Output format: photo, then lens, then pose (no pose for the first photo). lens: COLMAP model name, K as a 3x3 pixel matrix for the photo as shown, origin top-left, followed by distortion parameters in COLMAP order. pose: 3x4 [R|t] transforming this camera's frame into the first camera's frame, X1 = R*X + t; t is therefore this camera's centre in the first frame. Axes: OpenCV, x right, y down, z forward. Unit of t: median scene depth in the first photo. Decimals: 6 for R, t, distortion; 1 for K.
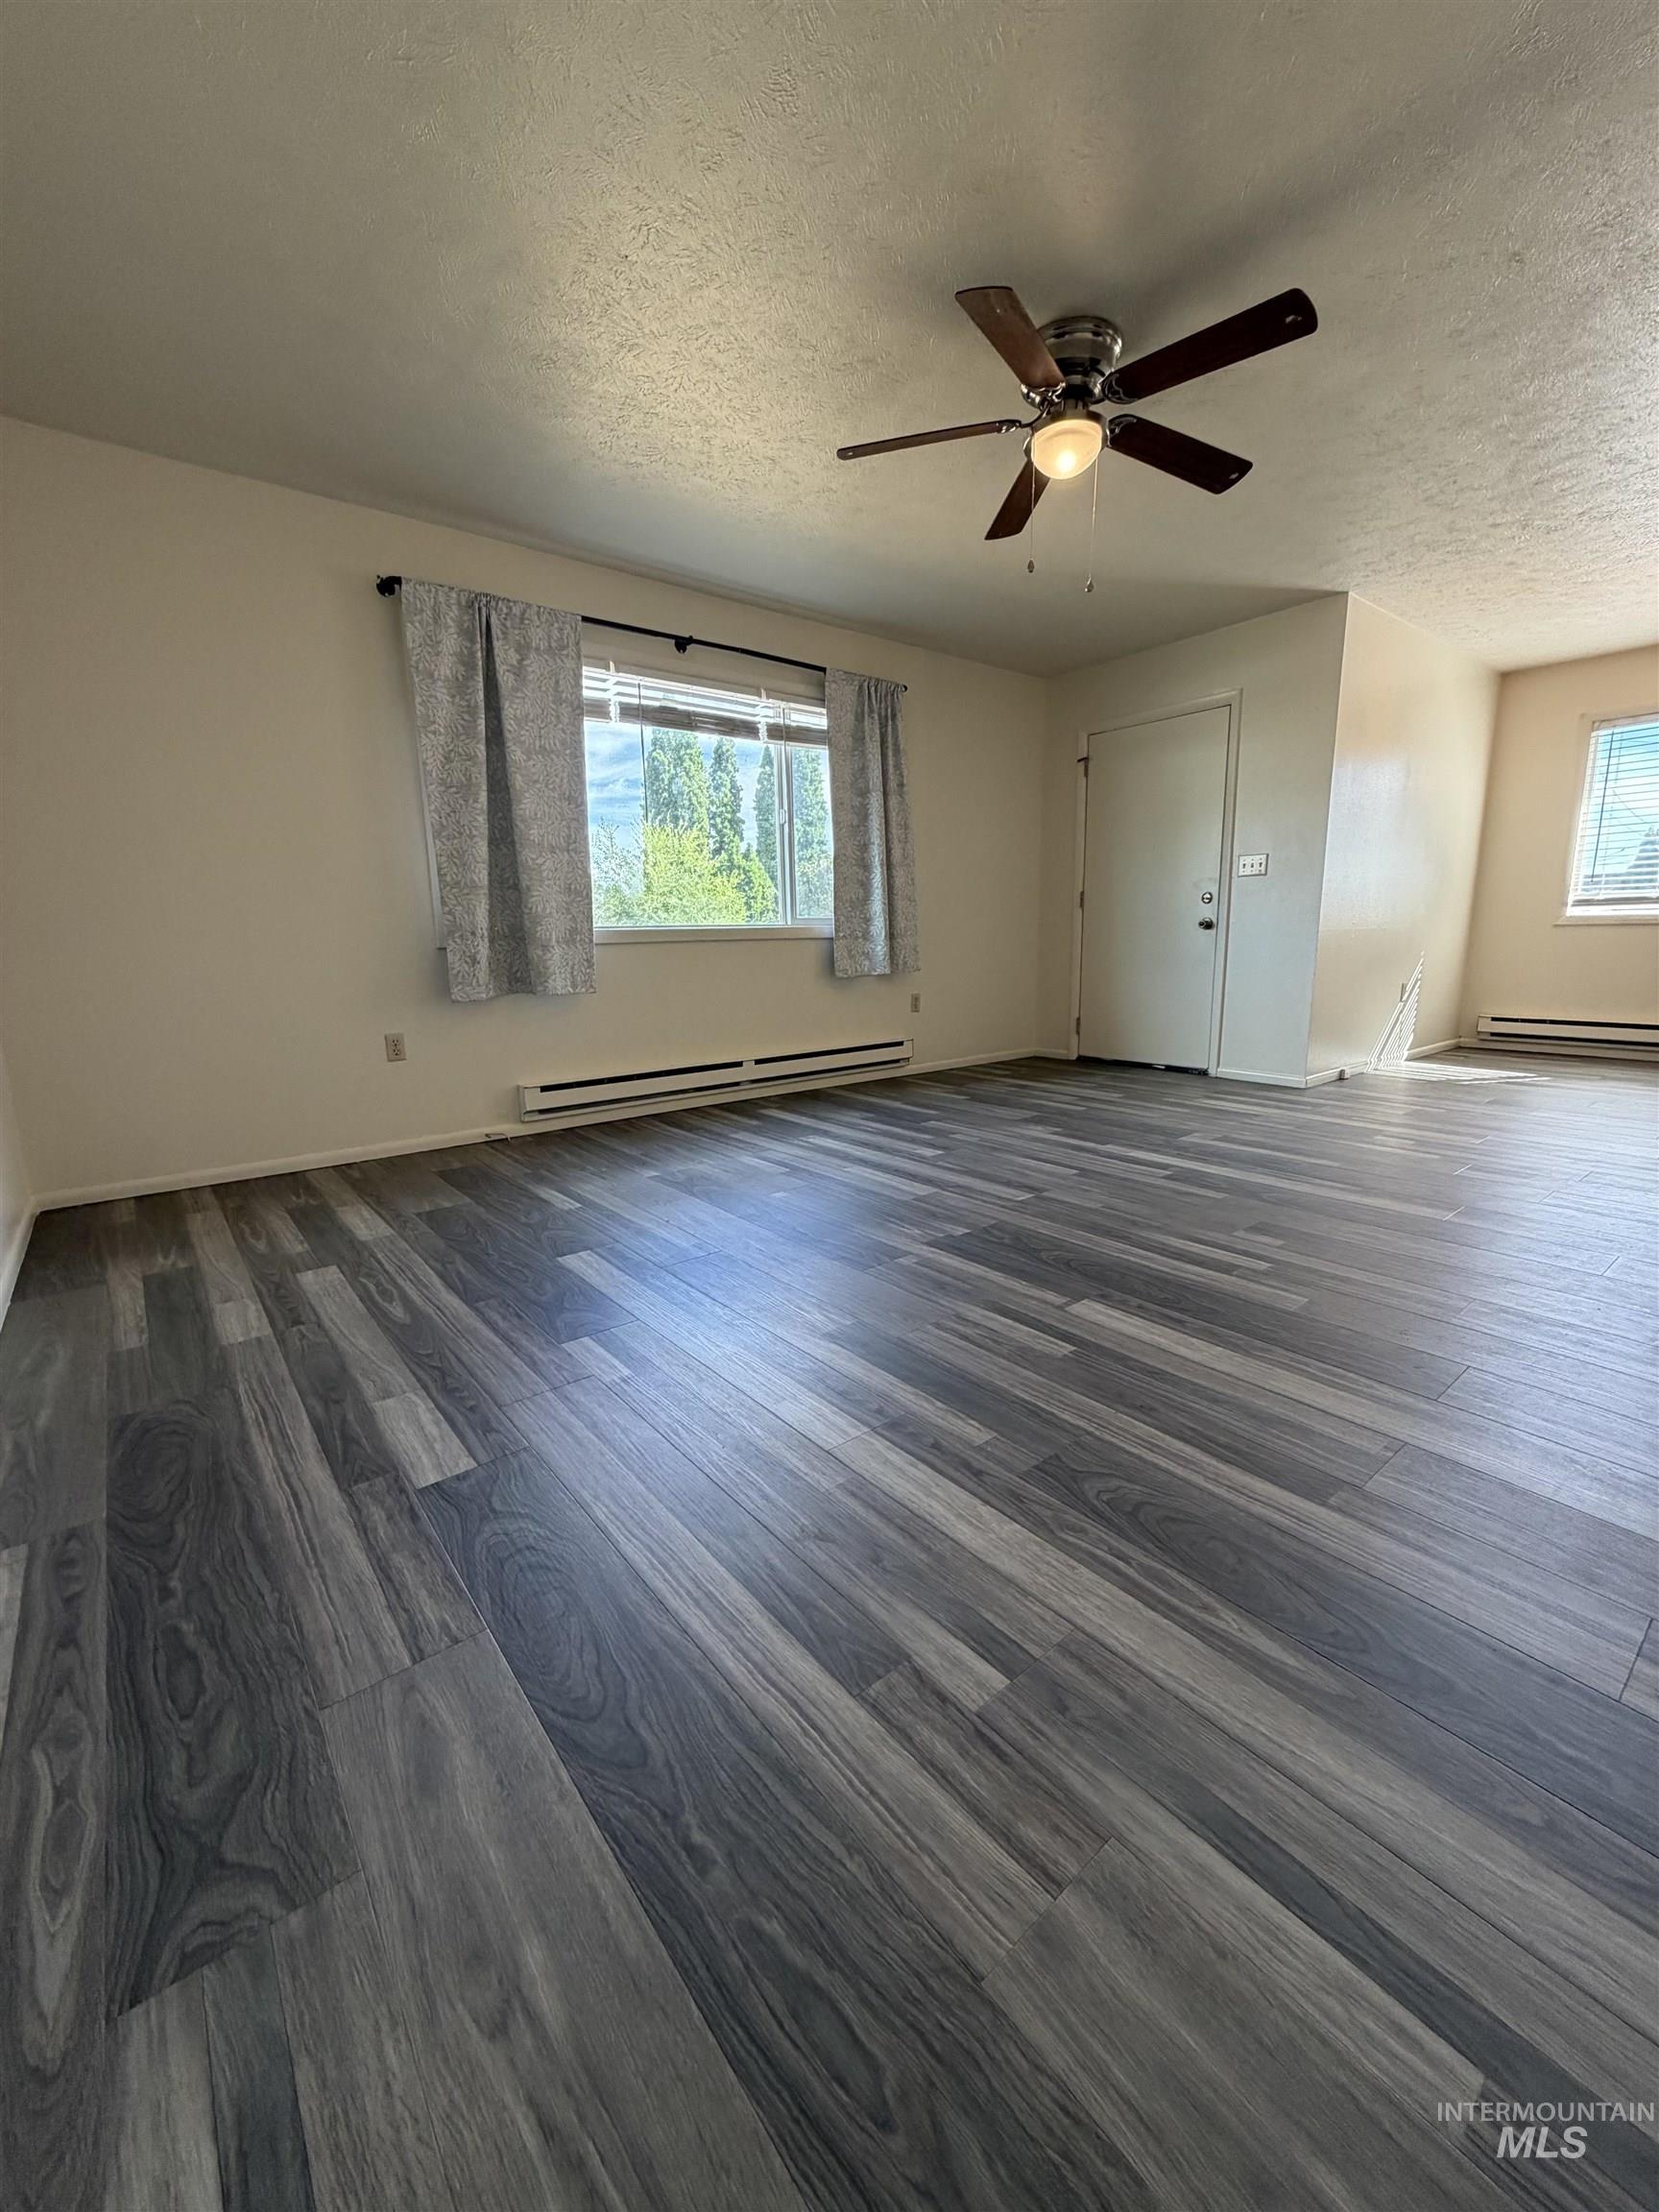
lens RADIAL K [[877.6, 0, 830.9], [0, 877.6, 1106.3], [0, 0, 1]] dist [-0.002724, 0.000075]
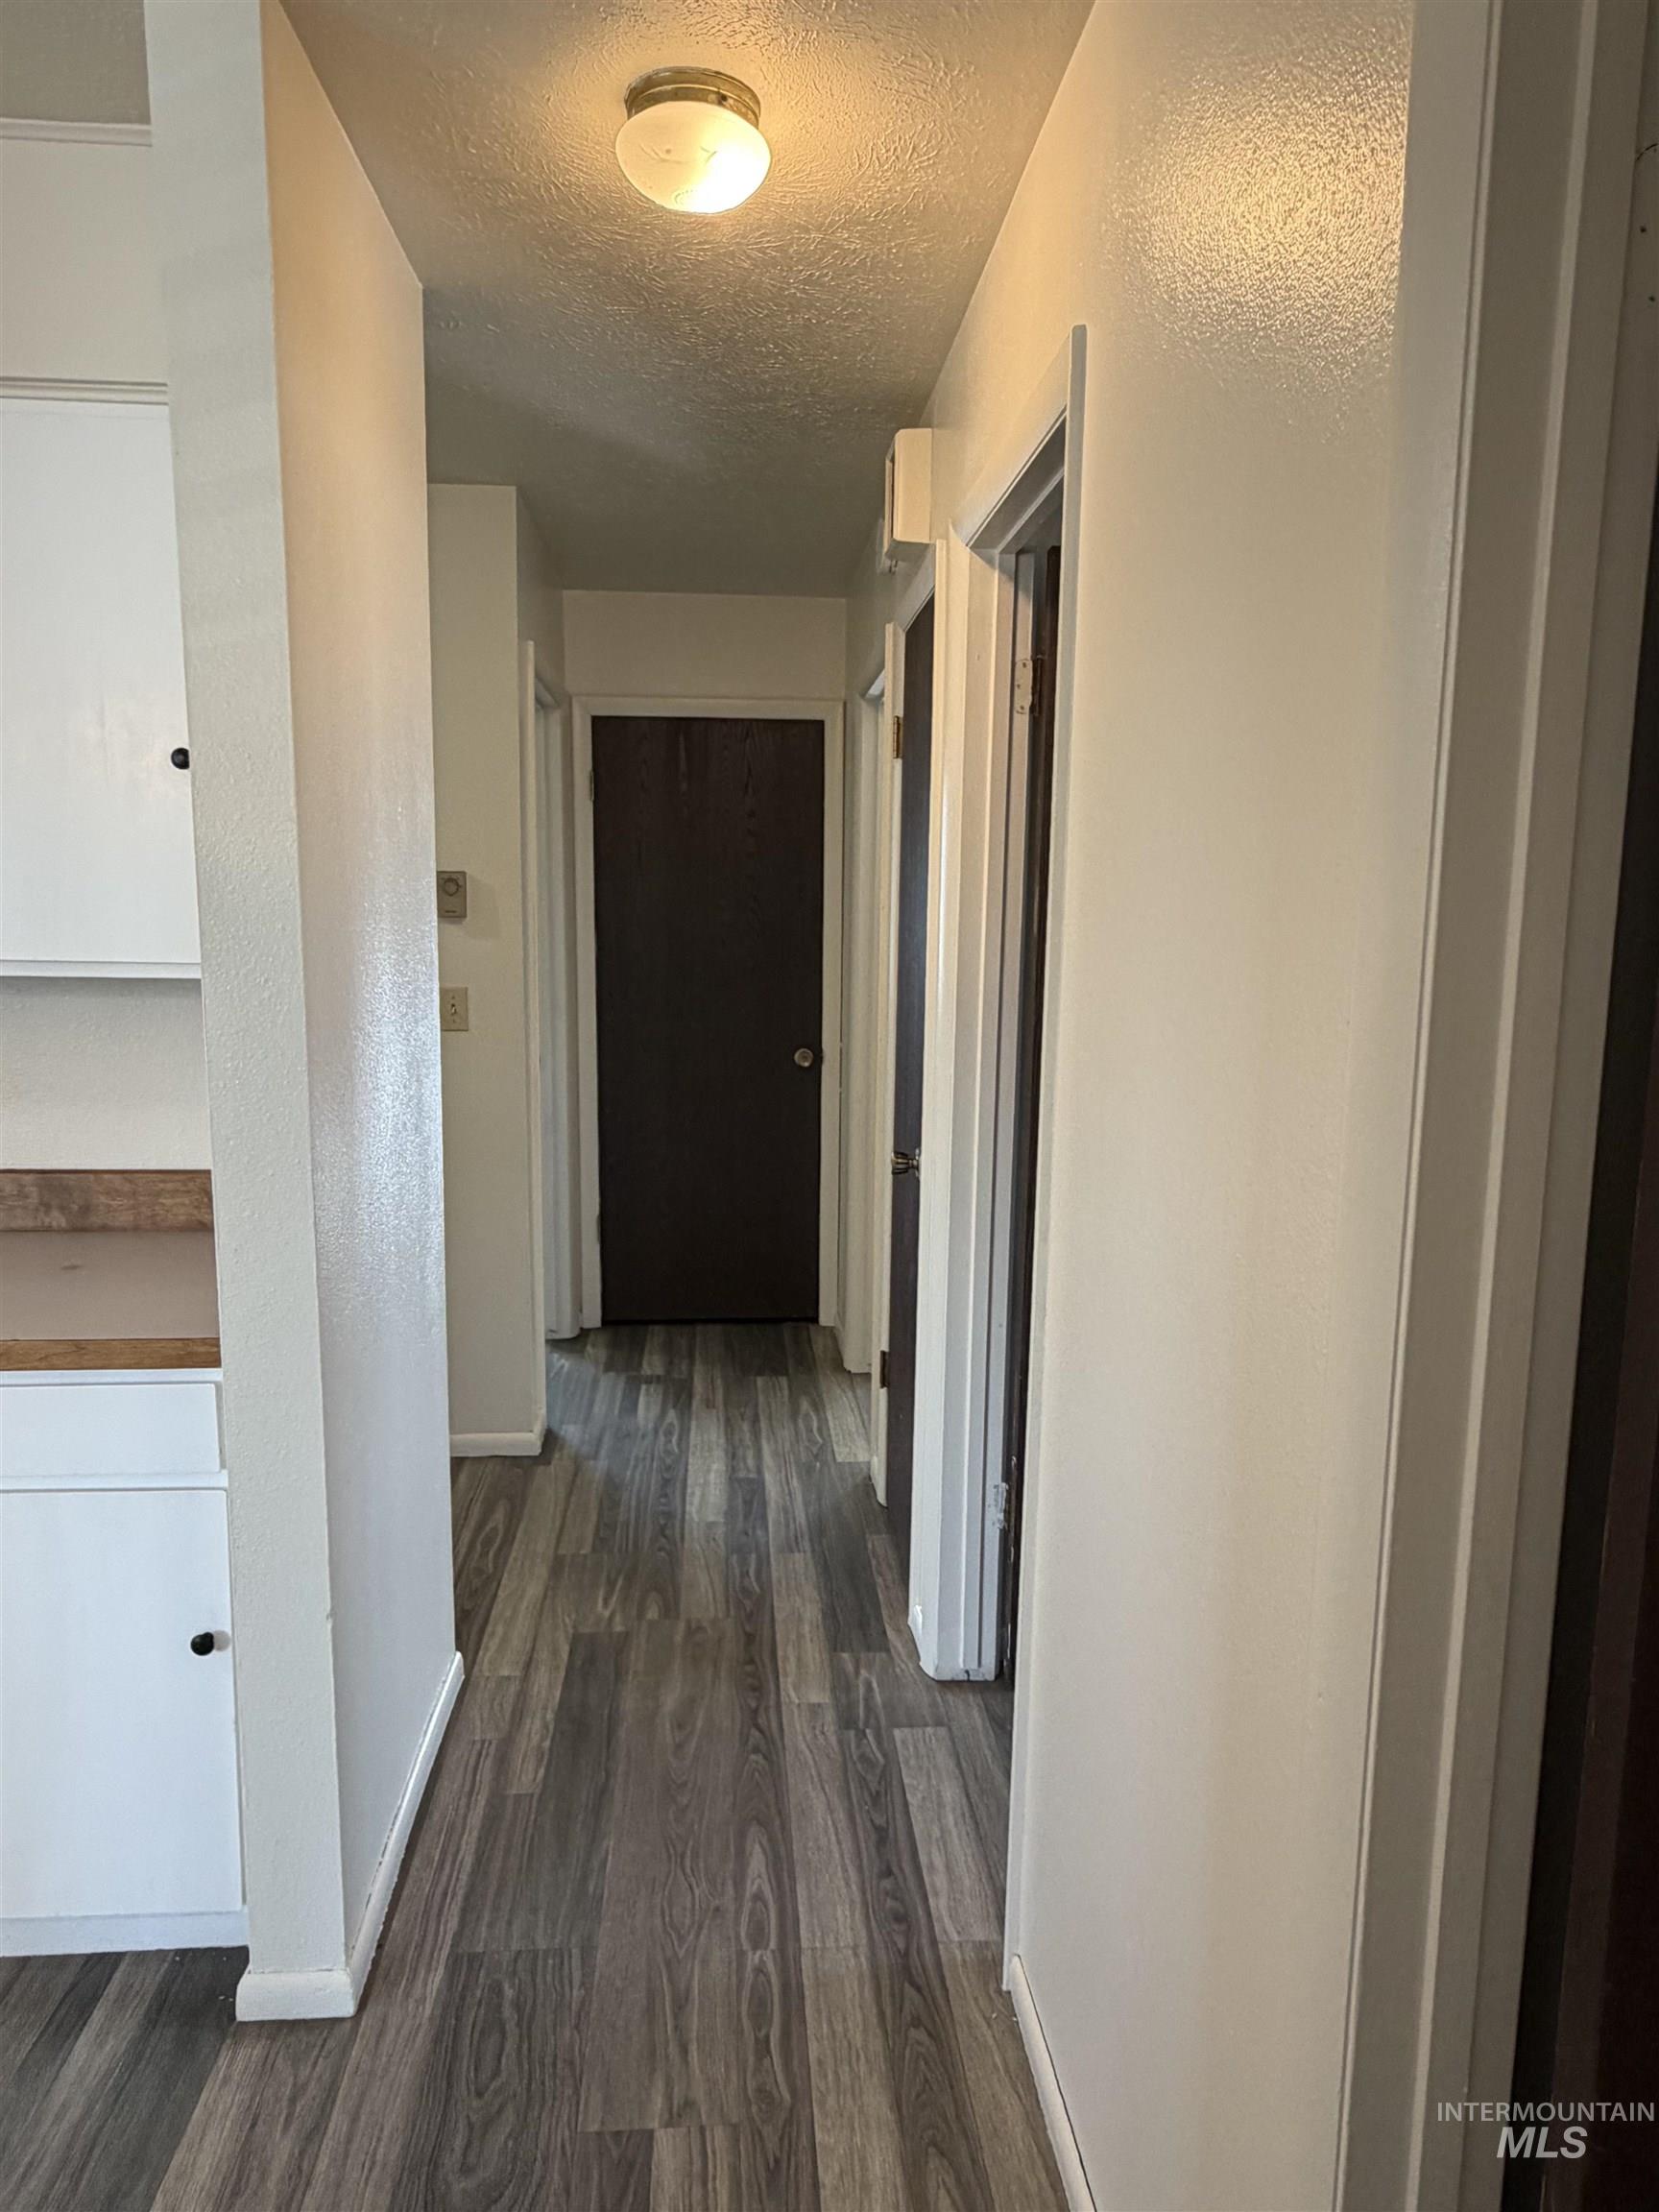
lens RADIAL K [[1411.2, 0, 828.5], [0, 1411.2, 1104.1], [0, 0, 1]] dist [-0.001798, -0.001681]
pose [[-0.820123, -0.073091, 0.567499, -1.719732], [0.118304, 0.948717, 0.293157, -0.769773], [-0.559823, 0.307562, -0.769418, 2.256798]]
